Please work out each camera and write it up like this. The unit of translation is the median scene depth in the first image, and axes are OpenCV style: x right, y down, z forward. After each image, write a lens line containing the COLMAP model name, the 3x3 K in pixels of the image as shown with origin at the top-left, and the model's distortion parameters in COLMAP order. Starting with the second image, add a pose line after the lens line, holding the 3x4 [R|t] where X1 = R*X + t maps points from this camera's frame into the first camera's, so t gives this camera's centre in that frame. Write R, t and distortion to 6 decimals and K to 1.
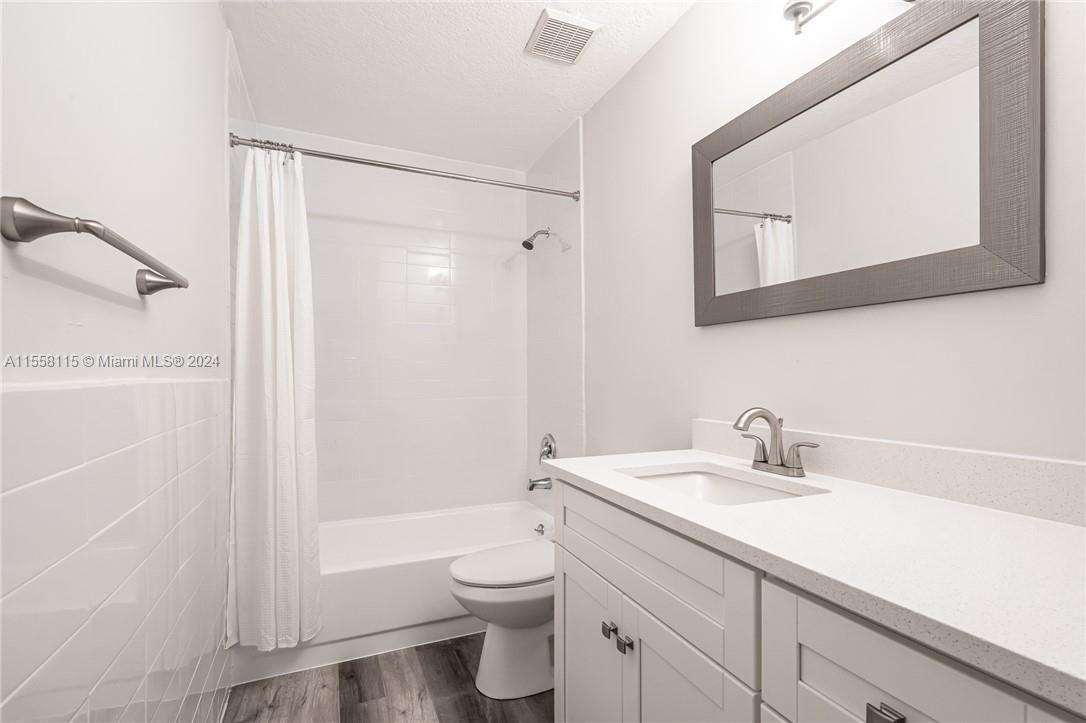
lens RADIAL K [[497.6, 0, 539.5], [0, 497.6, 367.1], [0, 0, 1]] dist [0.000950, 0.000656]
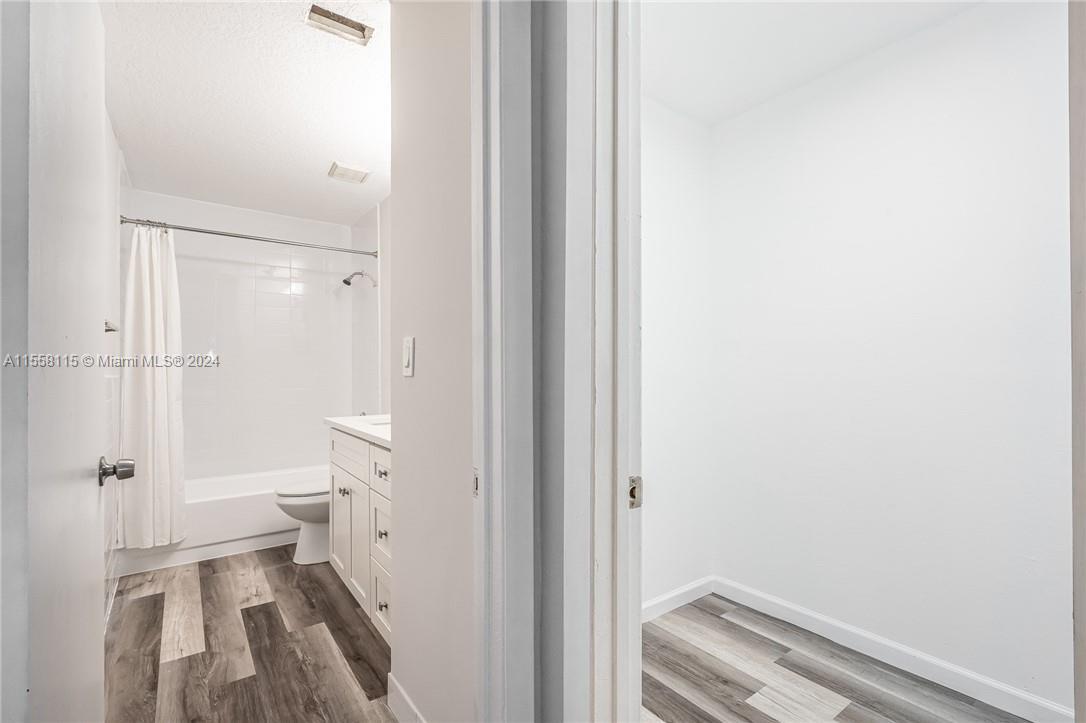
lens RADIAL K [[493.8, 0, 543.0], [0, 493.8, 356.8], [0, 0, 1]] dist [0.001141, 0.000137]
pose [[0.975427, -0.000562, 0.220323, 0.311598], [0.003409, 0.999916, -0.012543, -0.010214], [-0.220297, 0.012985, 0.975346, -0.763219]]
